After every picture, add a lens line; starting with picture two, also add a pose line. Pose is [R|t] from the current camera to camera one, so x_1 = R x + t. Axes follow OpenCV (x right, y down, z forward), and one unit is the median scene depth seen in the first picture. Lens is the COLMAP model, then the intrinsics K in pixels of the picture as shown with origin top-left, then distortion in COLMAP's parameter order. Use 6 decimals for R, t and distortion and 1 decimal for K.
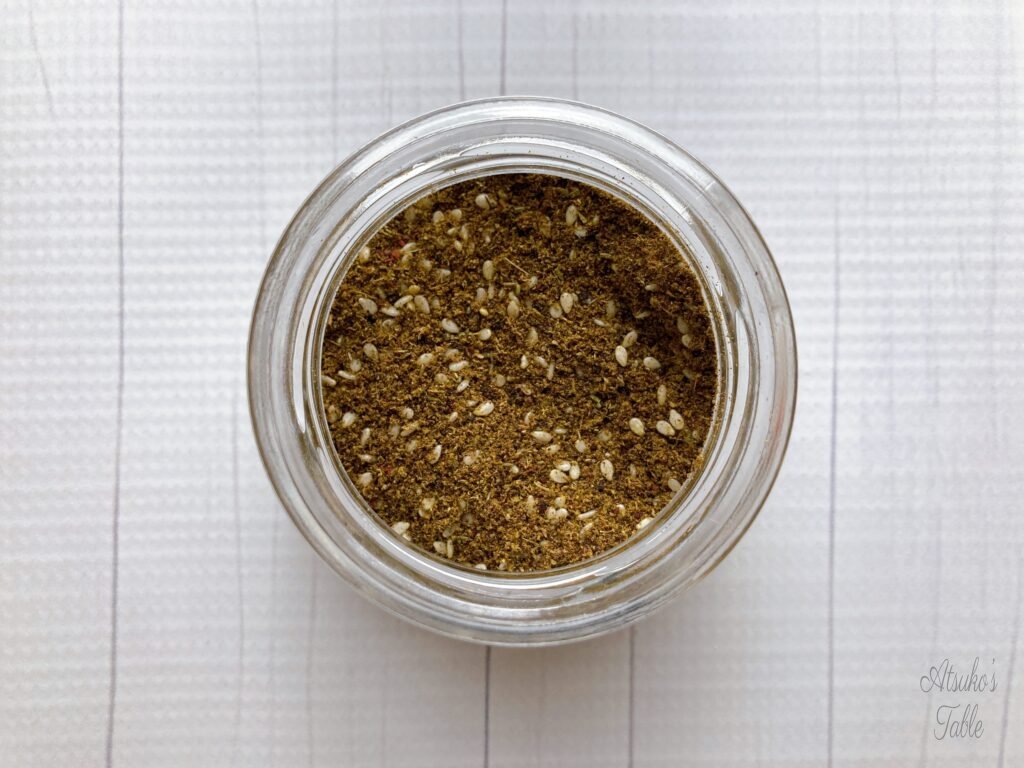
lens RADIAL K [[835.8, 0, 513.0], [0, 835.8, 385.4], [0, 0, 1]] dist [0.003724, 0.002270]
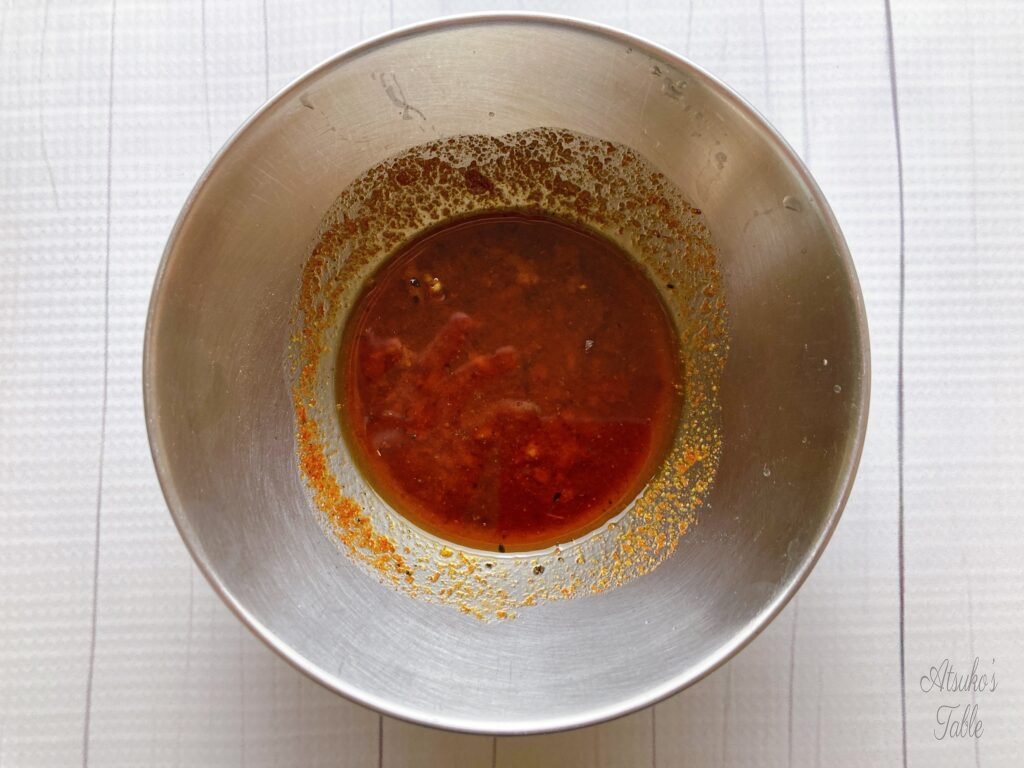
lens RADIAL K [[835.8, 0, 513.5], [0, 835.8, 391.1], [0, 0, 1]] dist [0.003724, 0.002270]
pose [[0.990283, -0.007079, 0.138883, -0.013502], [0.009166, 0.999854, -0.014395, -0.002649], [-0.138761, 0.015528, 0.990204, -0.404248]]
